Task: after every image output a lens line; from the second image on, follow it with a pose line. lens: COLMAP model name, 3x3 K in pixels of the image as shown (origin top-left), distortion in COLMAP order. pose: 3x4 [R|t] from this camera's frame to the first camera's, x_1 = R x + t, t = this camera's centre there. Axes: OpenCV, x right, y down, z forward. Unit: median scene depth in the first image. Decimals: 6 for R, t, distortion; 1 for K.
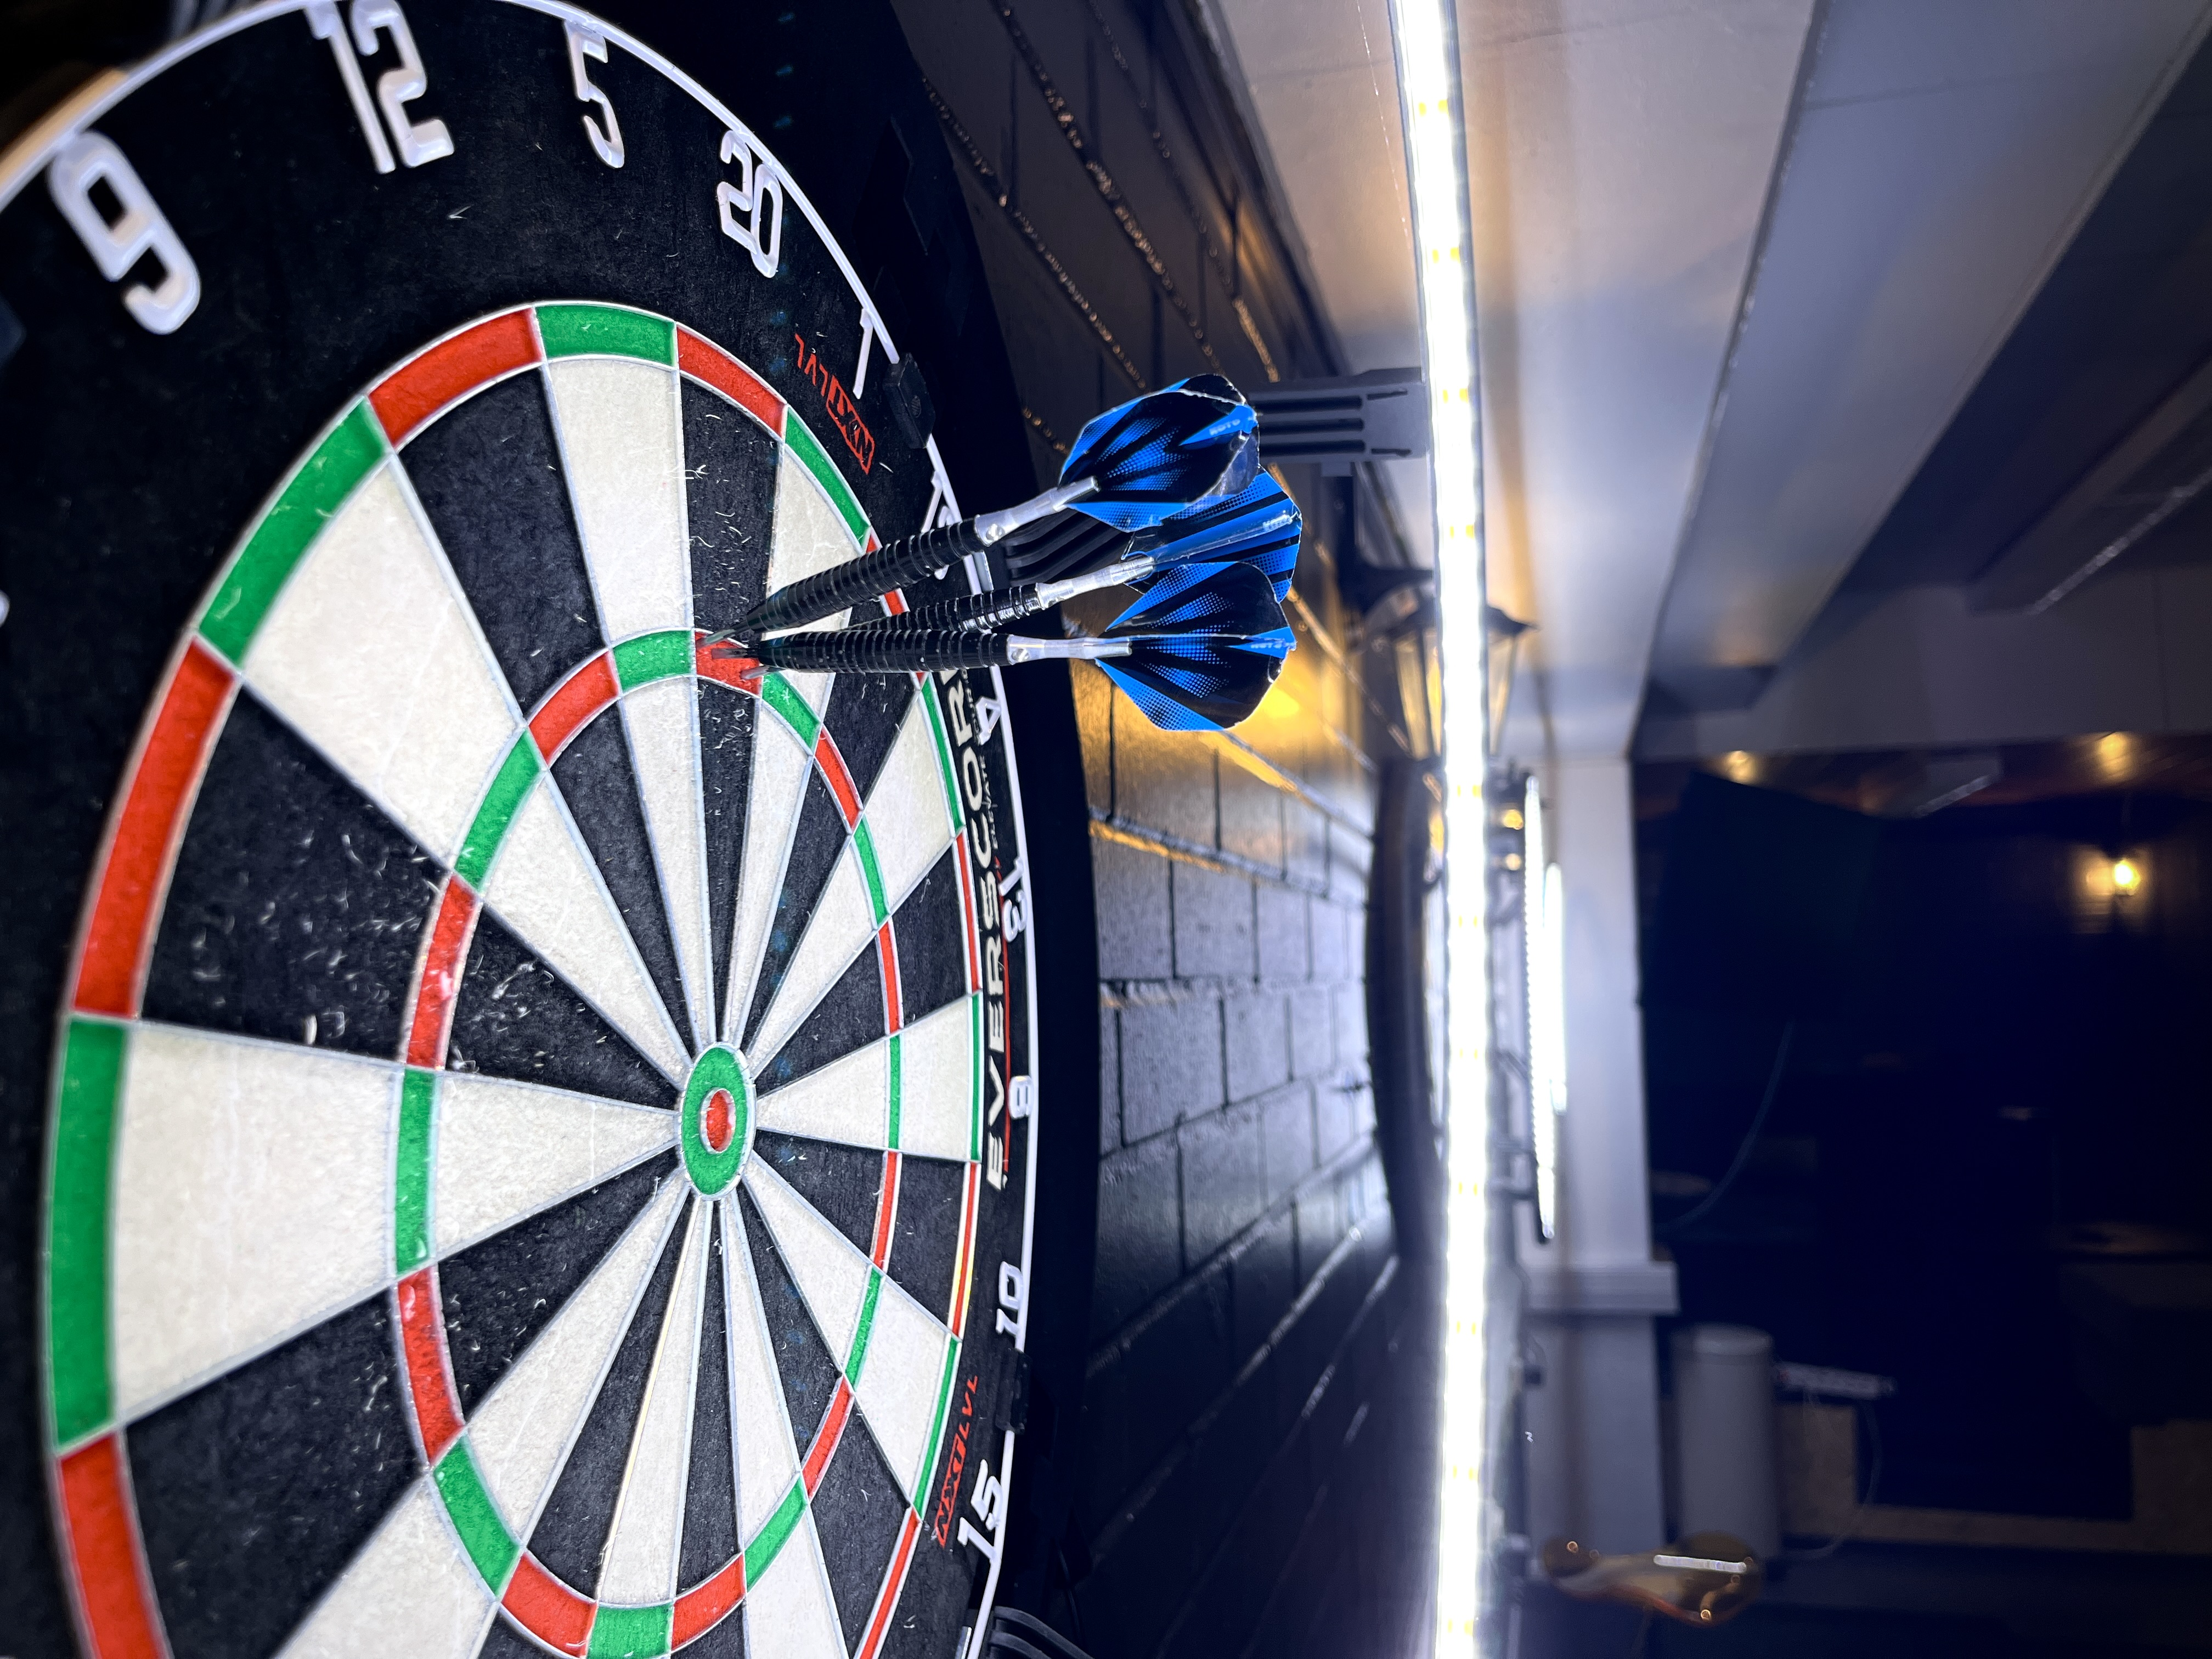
lens RADIAL K [[1802.4, 0, 1110.8], [0, 1802.4, 838.5], [0, 0, 1]] dist [0.041148, -0.058888]
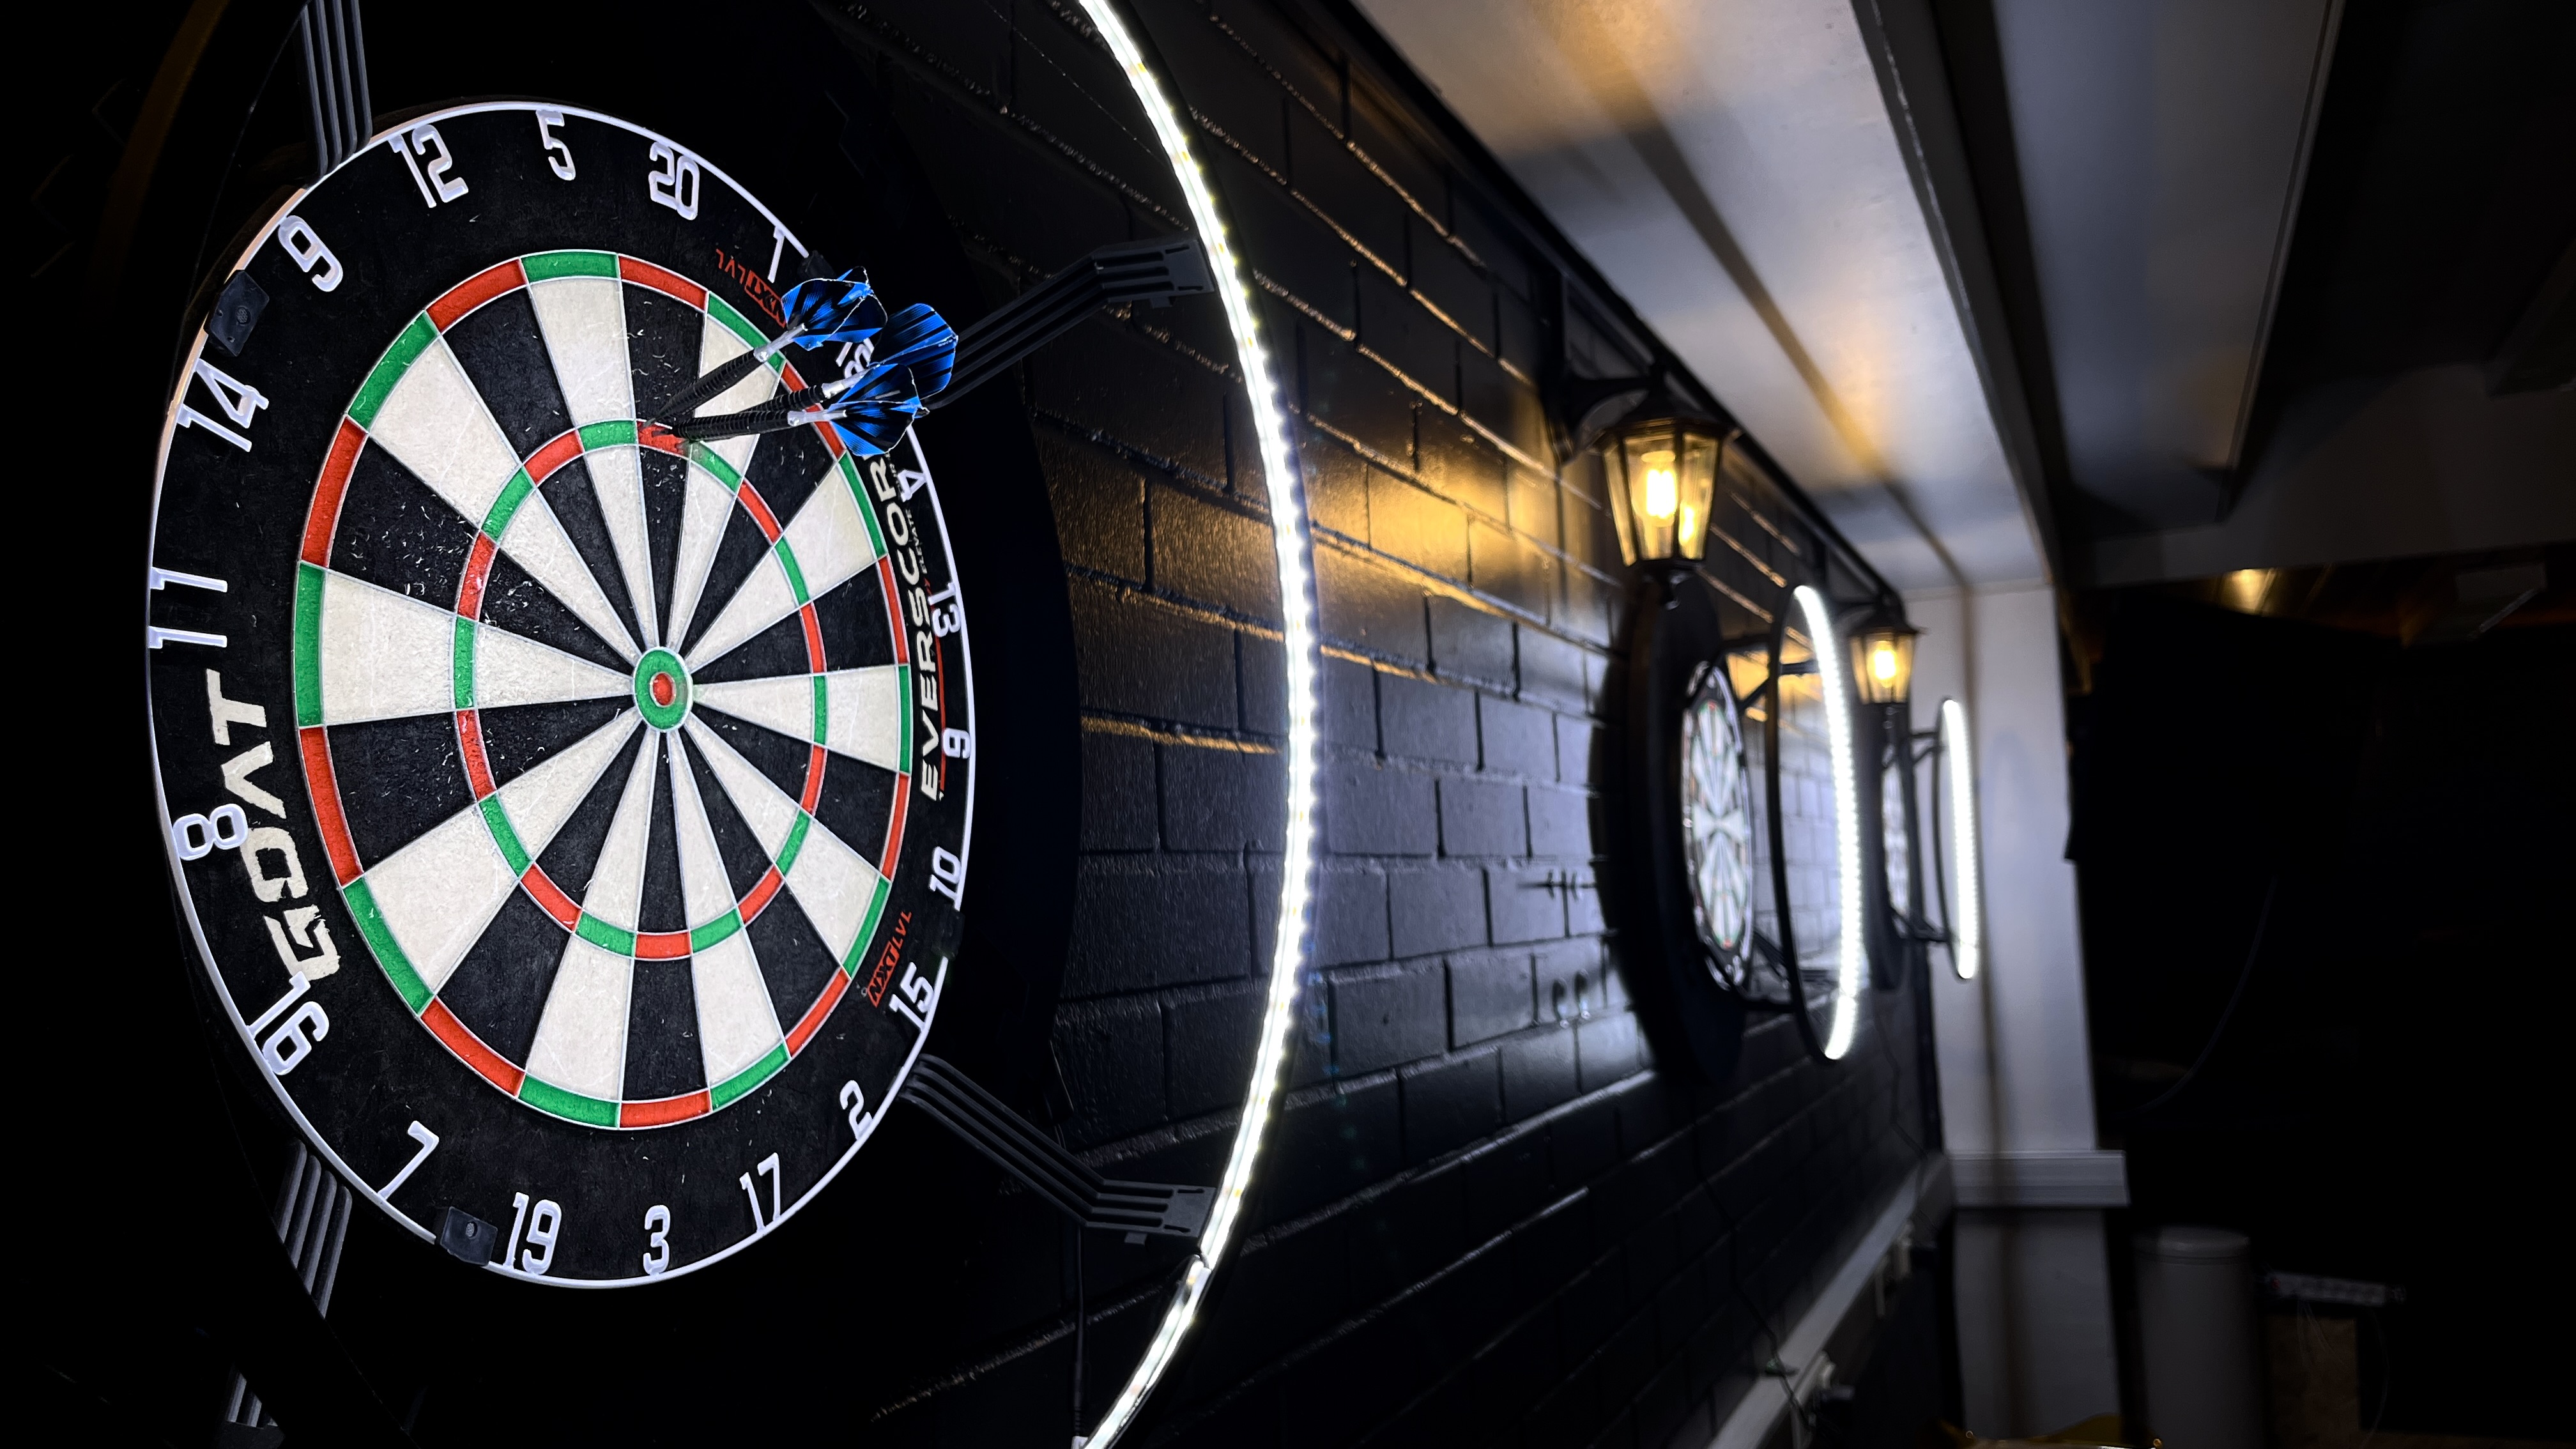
lens RADIAL K [[2135.6, 0, 1287.9], [0, 2135.6, 737.9], [0, 0, 1]] dist [0.051677, -0.065471]
pose [[0.989028, -0.039112, -0.142454, 0.692341], [0.038967, 0.999233, -0.003809, 0.231413], [0.142494, -0.001784, 0.989794, -1.021281]]
